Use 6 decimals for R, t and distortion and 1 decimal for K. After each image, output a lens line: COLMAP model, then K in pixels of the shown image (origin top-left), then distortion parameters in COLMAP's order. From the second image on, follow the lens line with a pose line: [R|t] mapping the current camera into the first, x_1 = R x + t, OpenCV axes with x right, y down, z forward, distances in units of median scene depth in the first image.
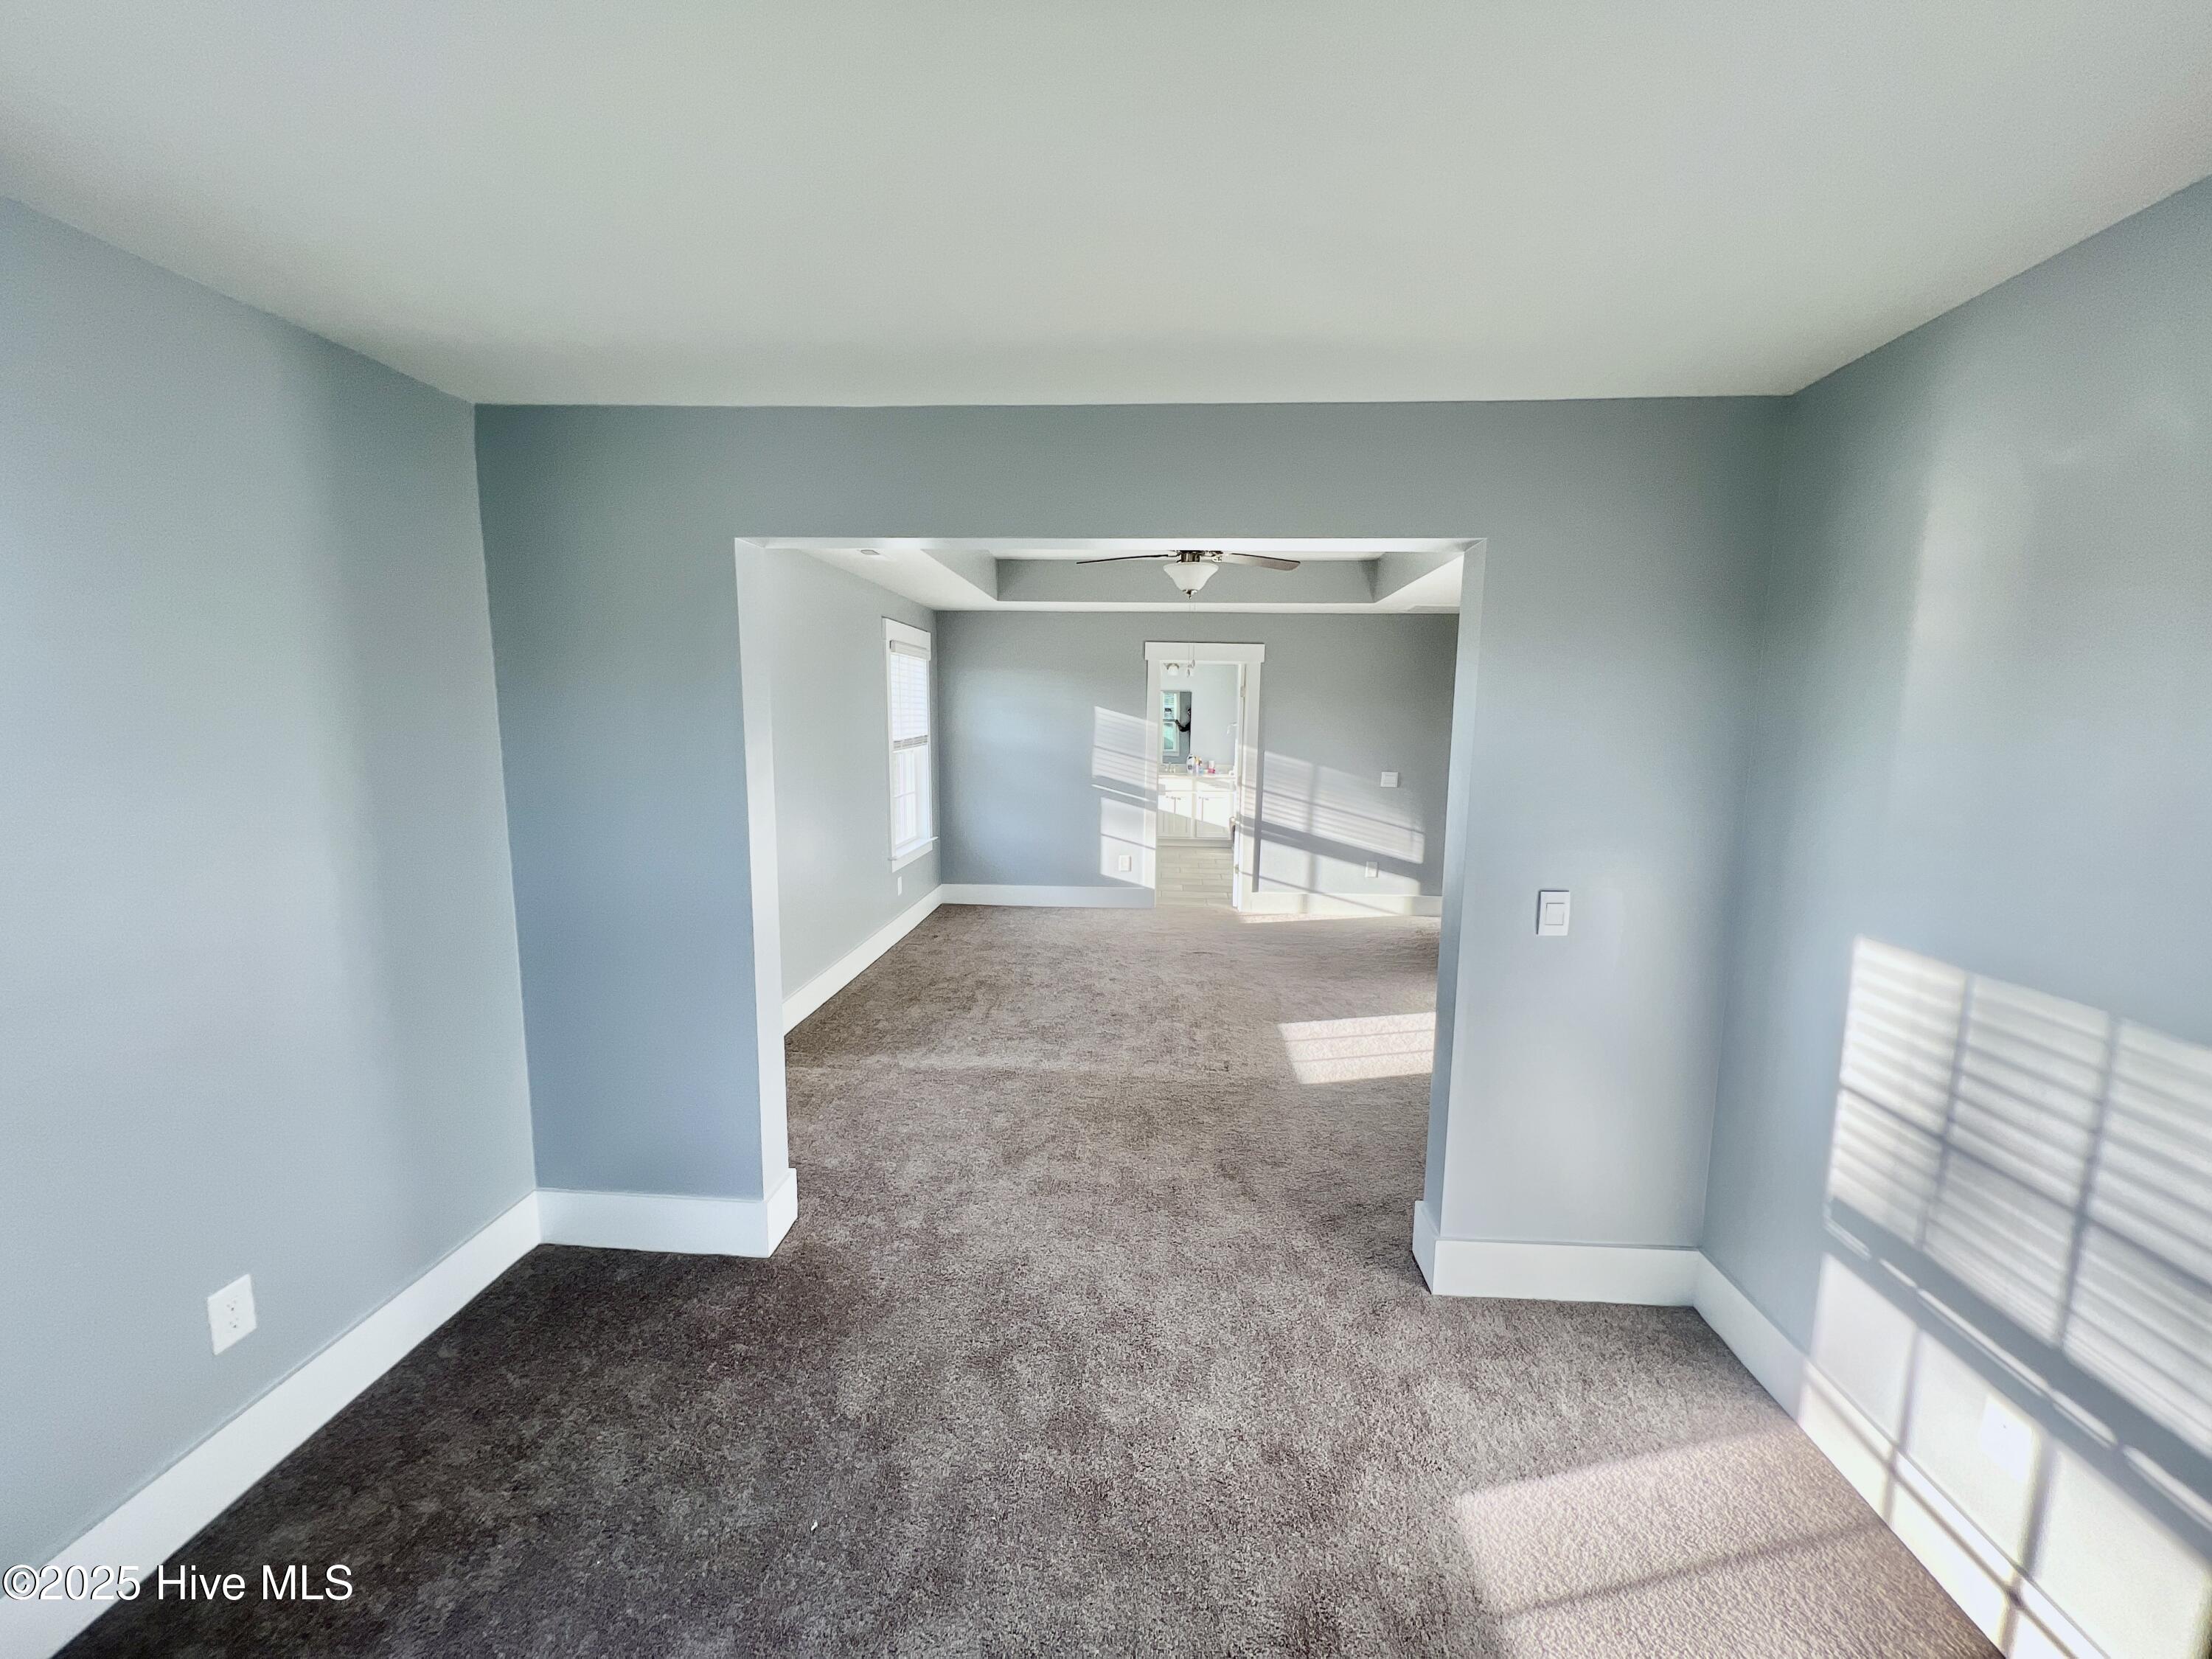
lens RADIAL K [[881.3, 0, 1106.0], [0, 881.3, 829.5], [0, 0, 1]] dist [0.000692, 0.000230]
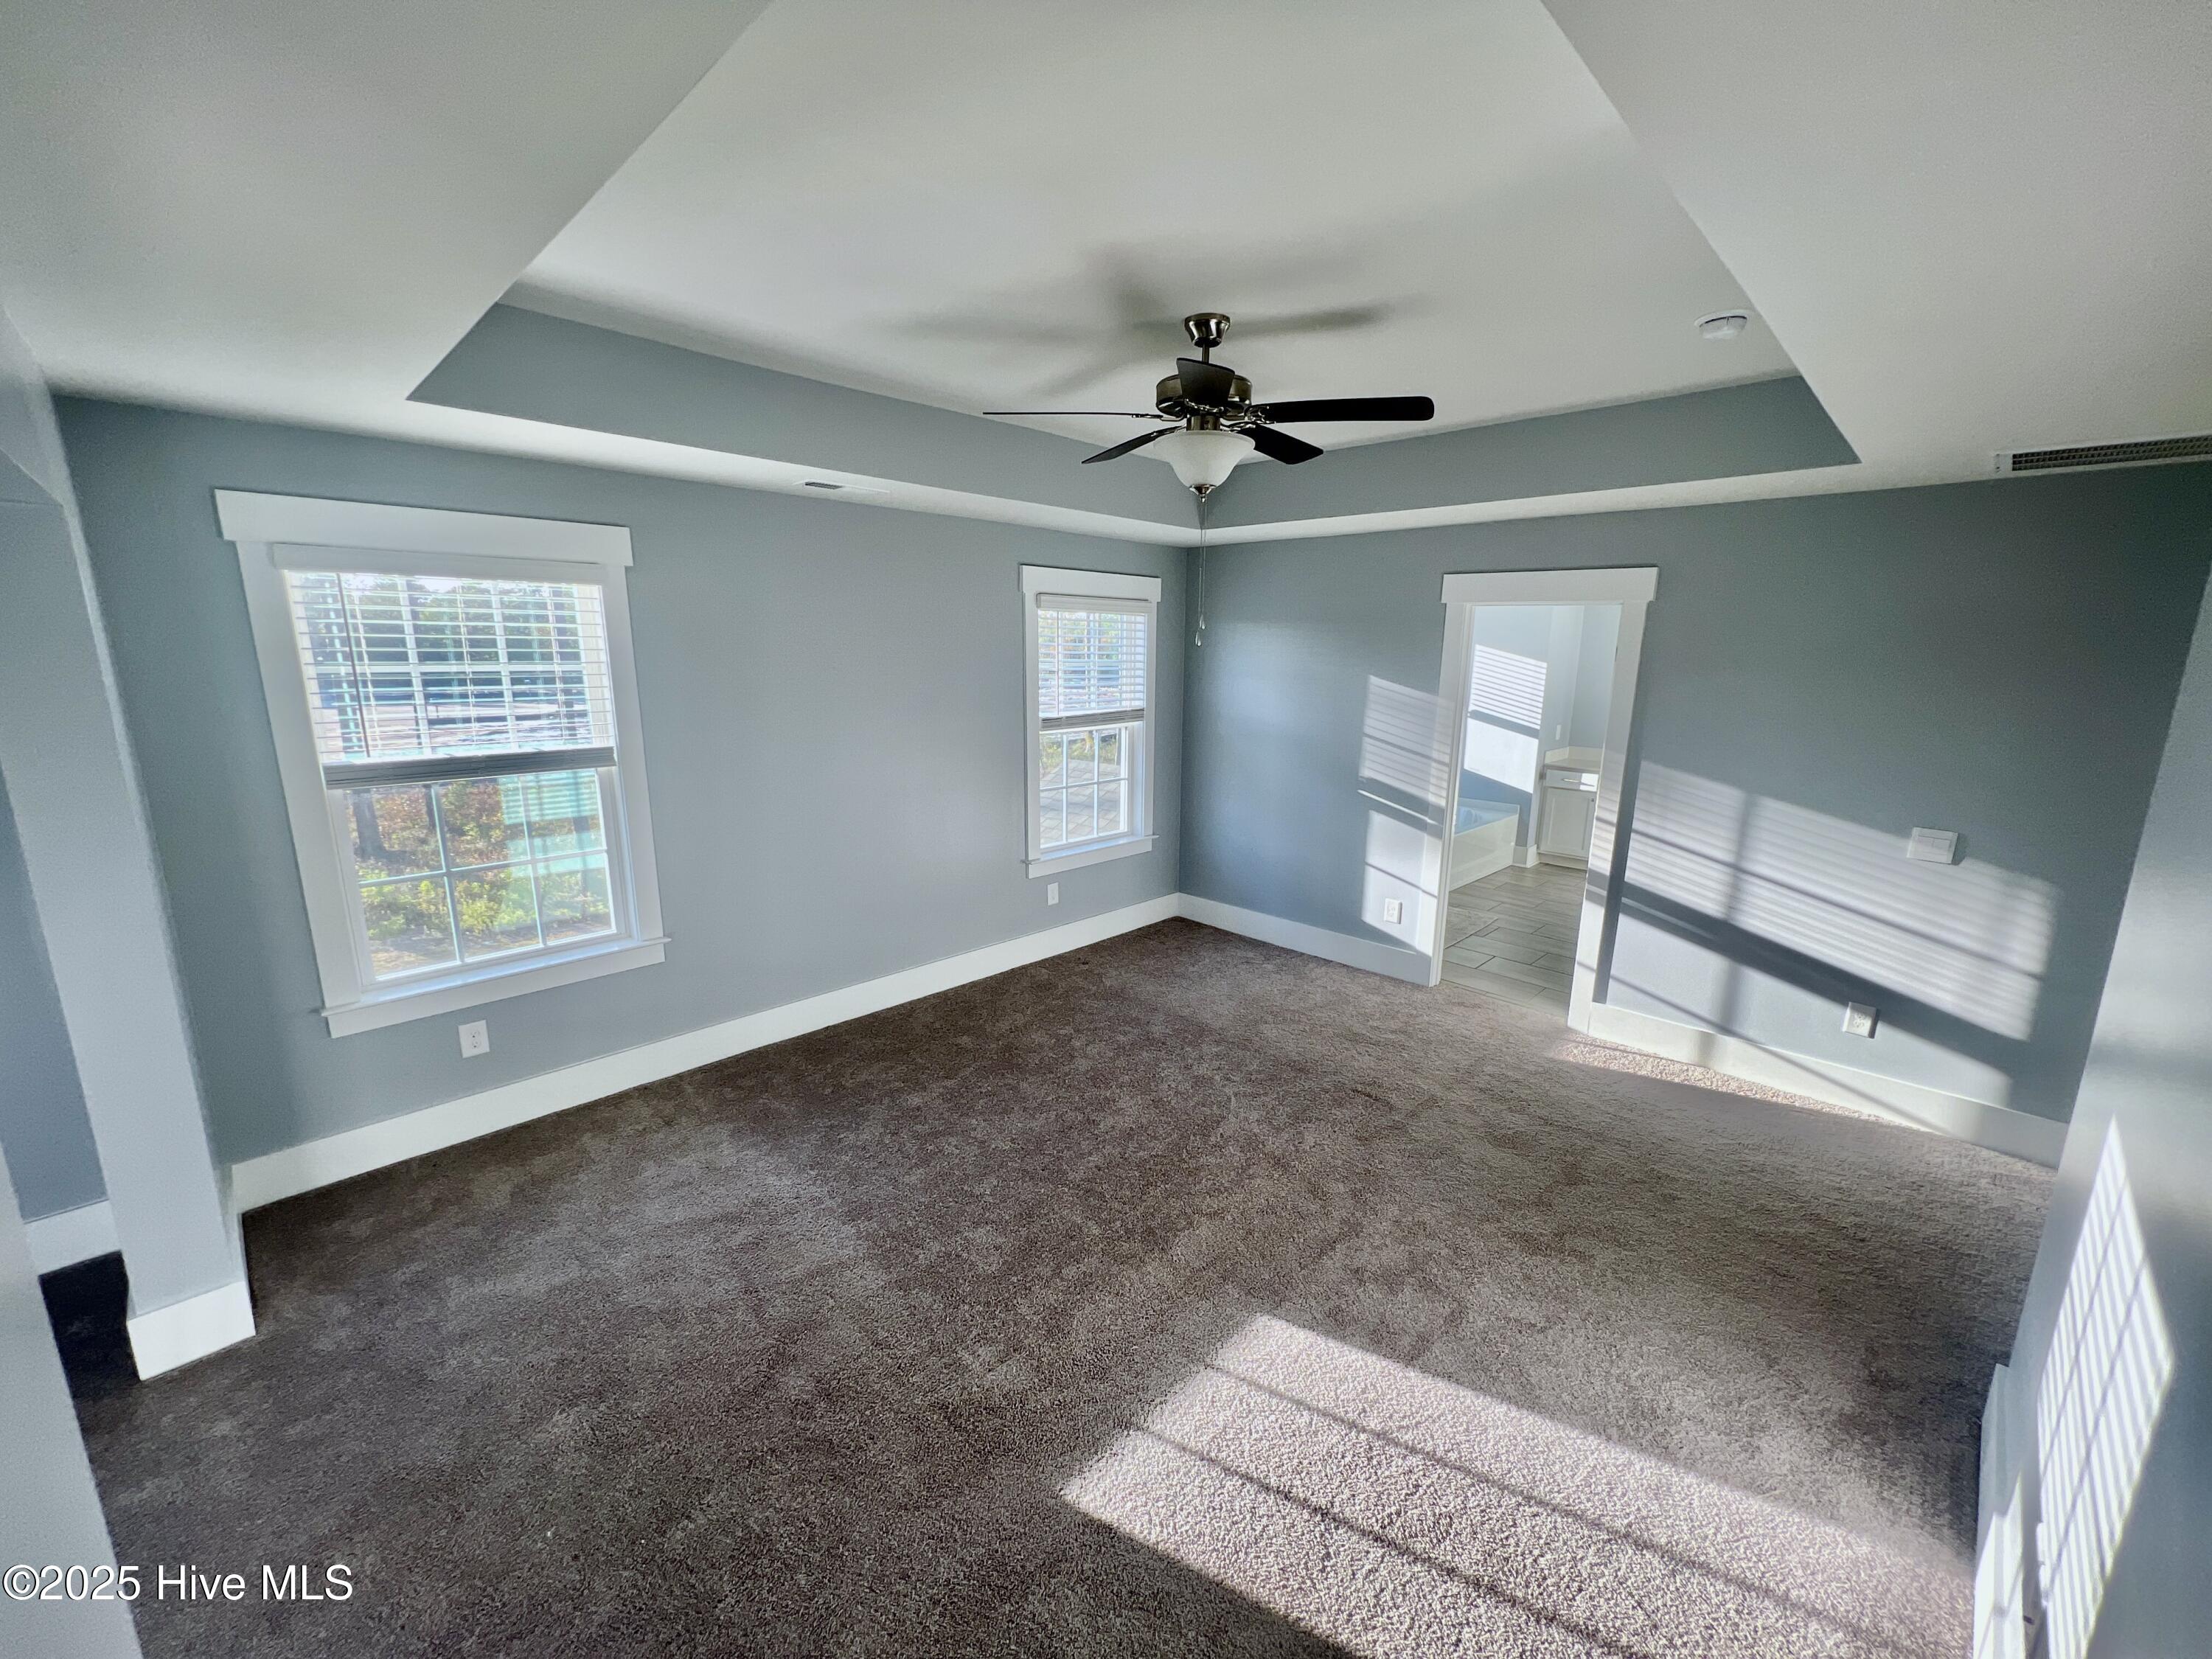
lens RADIAL K [[881.3, 0, 1106.0], [0, 881.3, 829.5], [0, 0, 1]] dist [0.000692, 0.000230]
pose [[0.758428, 0.126952, -0.639273, 0.281650], [-0.087126, 0.991791, 0.093592, -0.067803], [0.645907, -0.015286, 0.763263, 0.351372]]
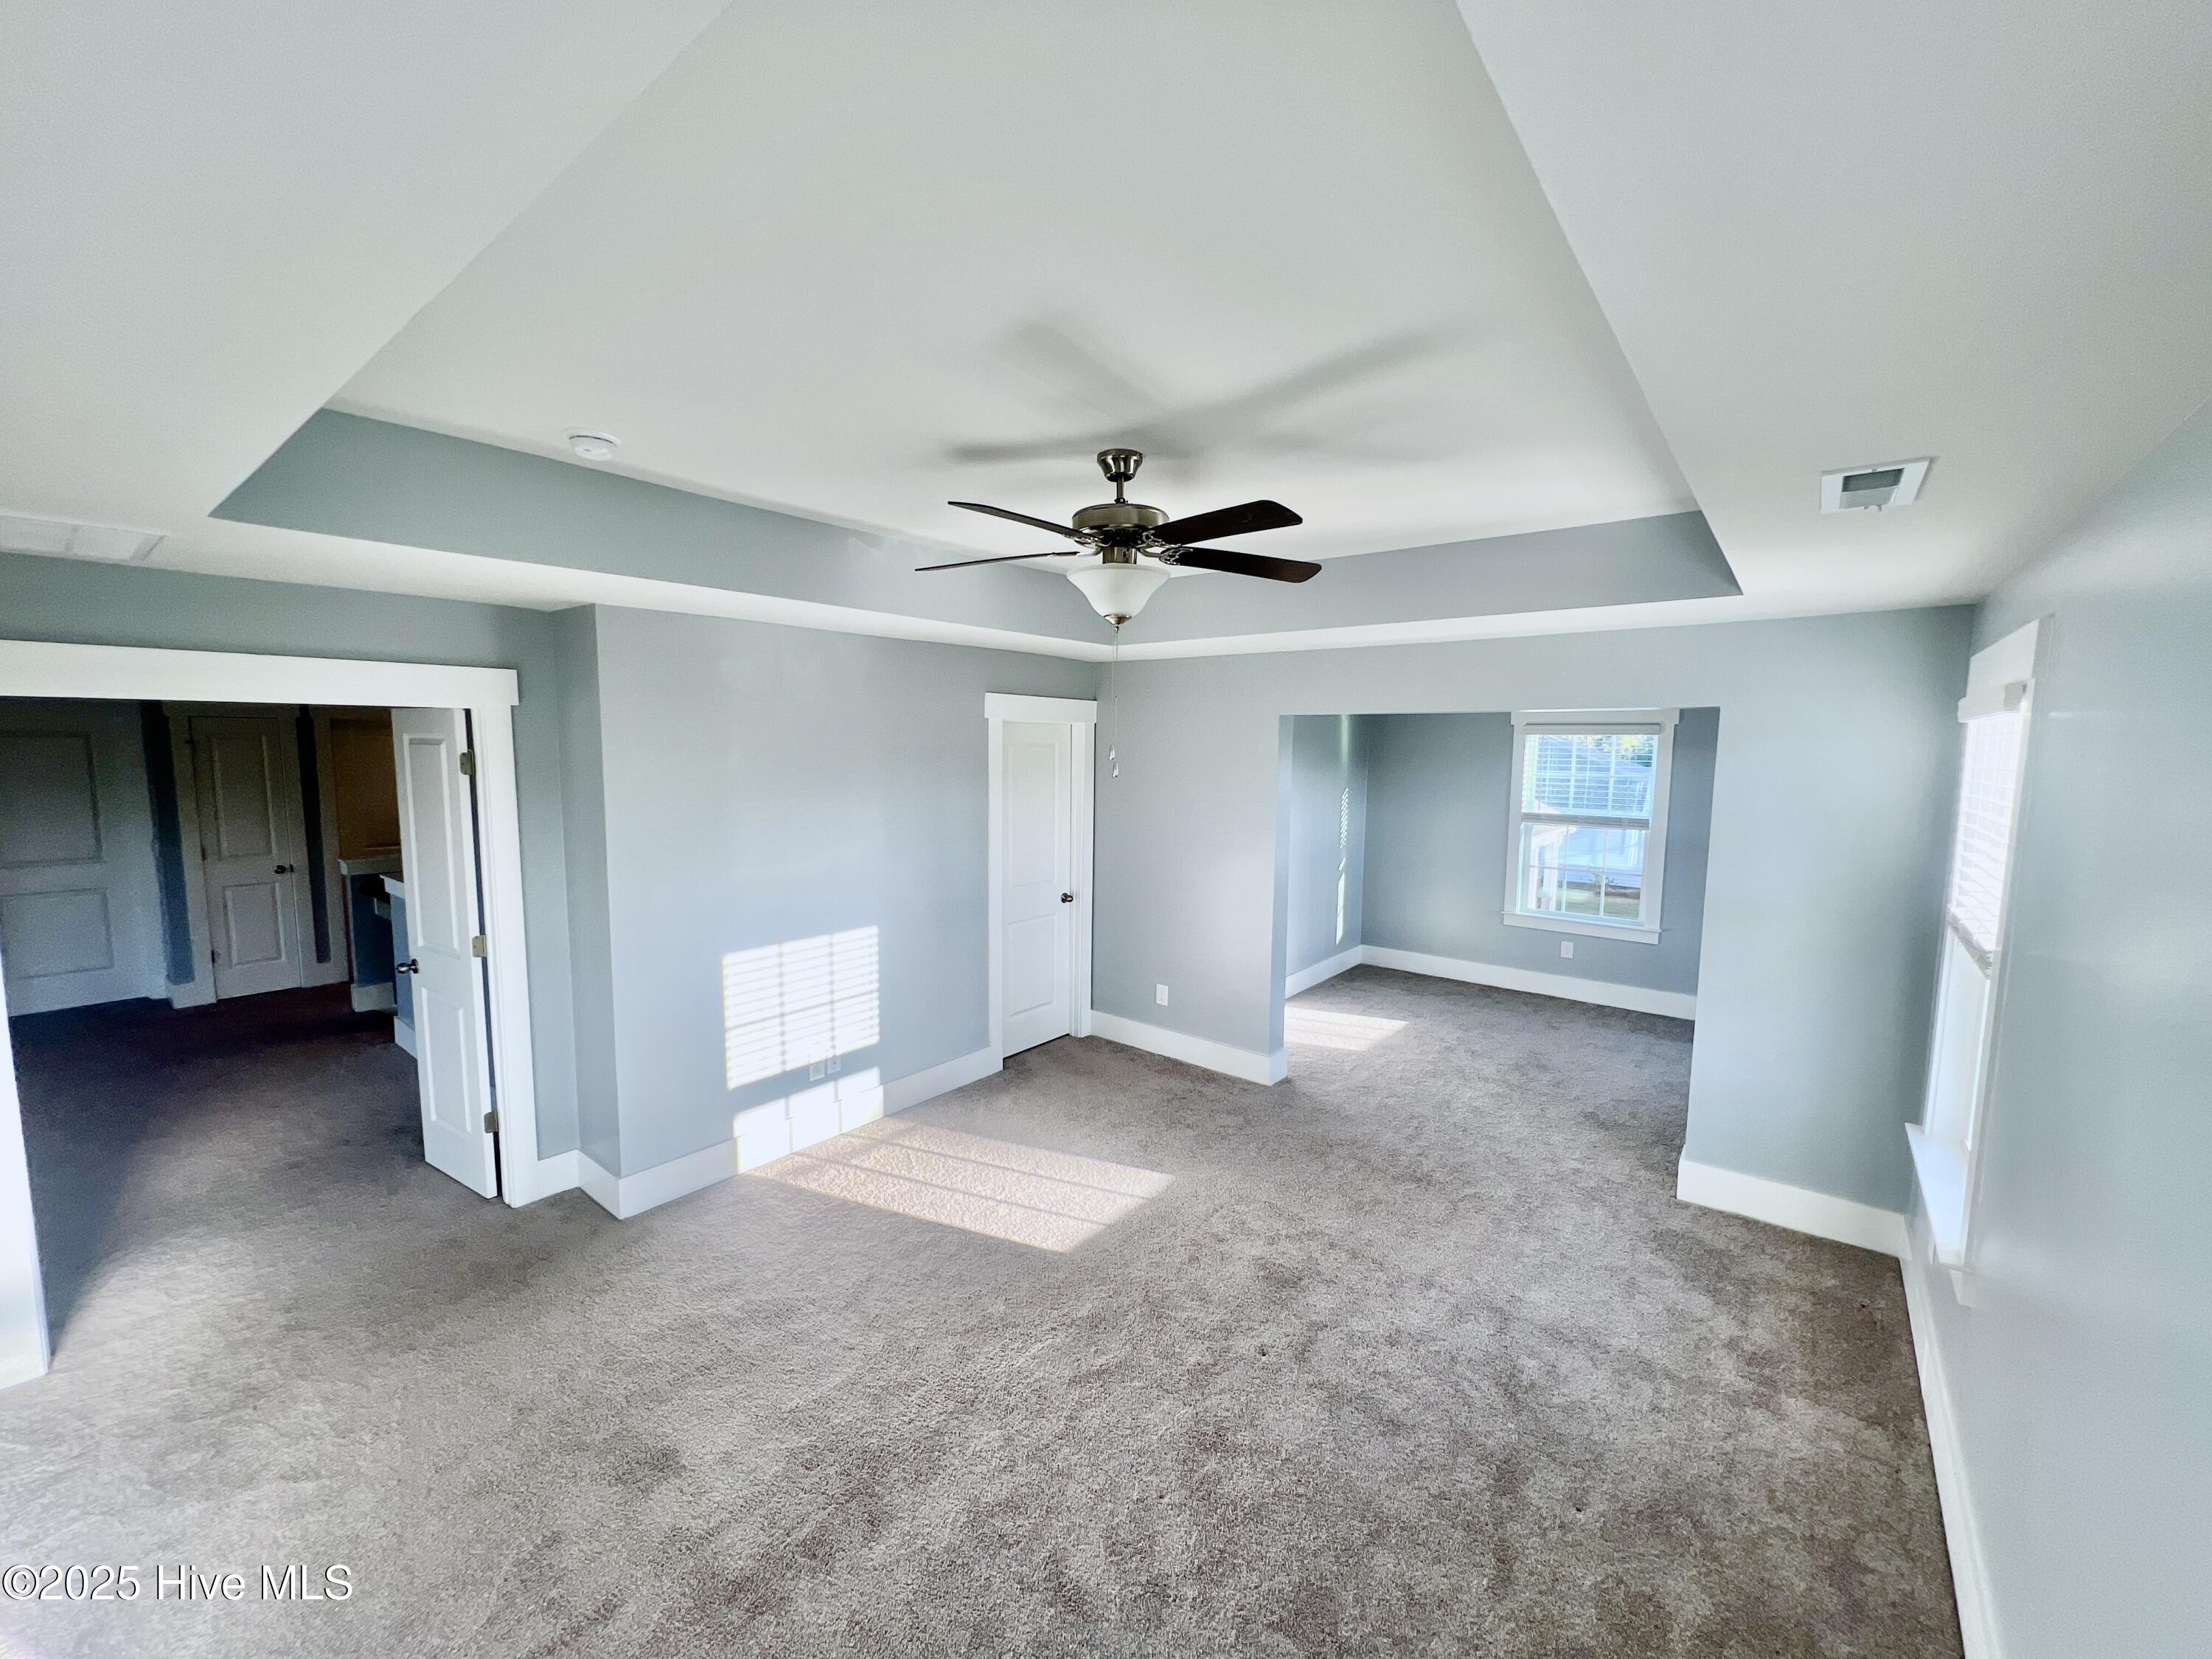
lens RADIAL K [[881.3, 0, 1106.0], [0, 881.3, 829.5], [0, 0, 1]] dist [0.000692, 0.000230]
pose [[-0.822696, -0.058173, 0.565497, -0.141394], [0.070352, 0.976685, 0.202821, -0.170572], [-0.564111, 0.206644, -0.799423, 0.957773]]
